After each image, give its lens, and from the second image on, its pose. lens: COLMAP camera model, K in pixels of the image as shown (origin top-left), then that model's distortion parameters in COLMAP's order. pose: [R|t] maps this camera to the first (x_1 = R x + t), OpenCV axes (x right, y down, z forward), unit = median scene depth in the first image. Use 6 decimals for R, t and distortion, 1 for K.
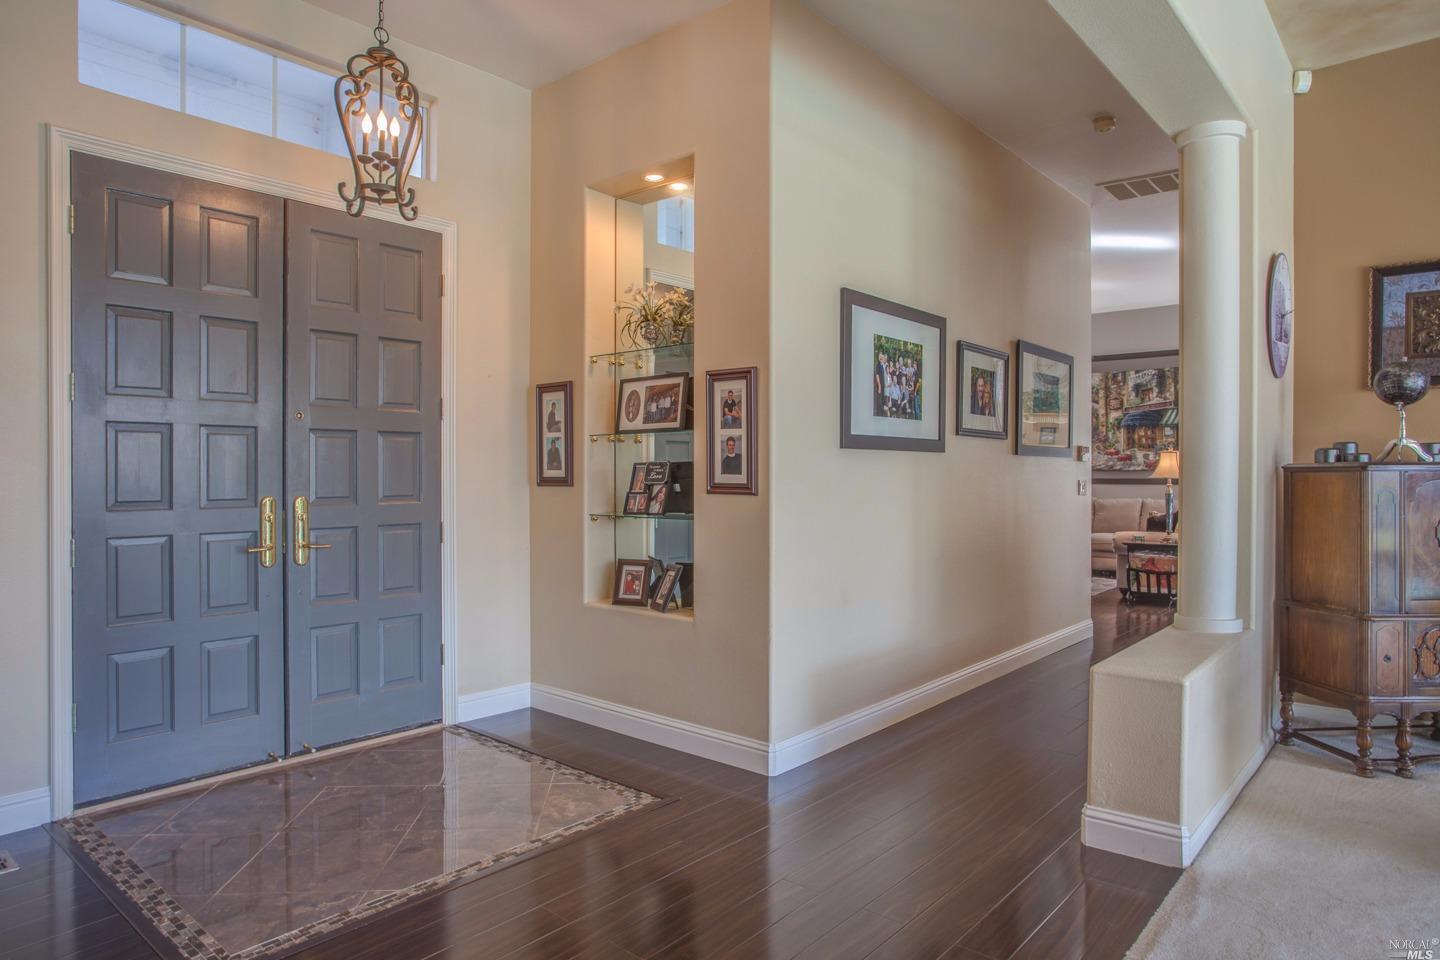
lens RADIAL K [[904.2, 0, 724.2], [0, 904.2, 478.0], [0, 0, 1]] dist [-0.007741, -0.003279]
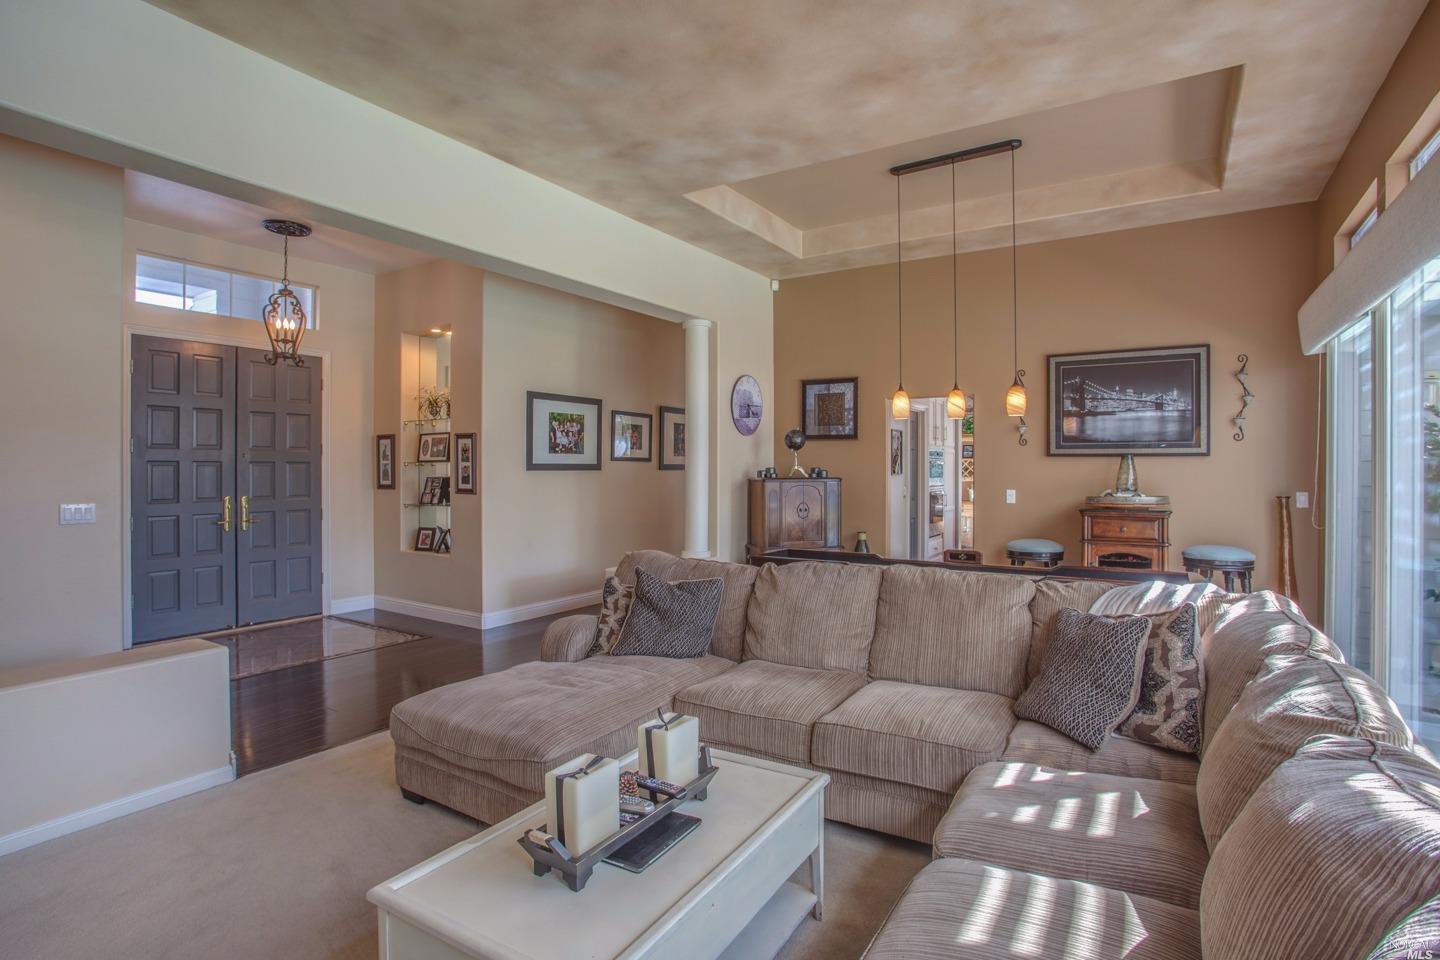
lens RADIAL K [[746.0, 0, 689.3], [0, 746.0, 468.2], [0, 0, 1]] dist [-0.016324, 0.001368]
pose [[0.993718, -0.000961, 0.111908, 0.299612], [0.001596, 0.999983, -0.005590, -0.028091], [-0.111901, 0.005734, 0.993703, -0.684799]]
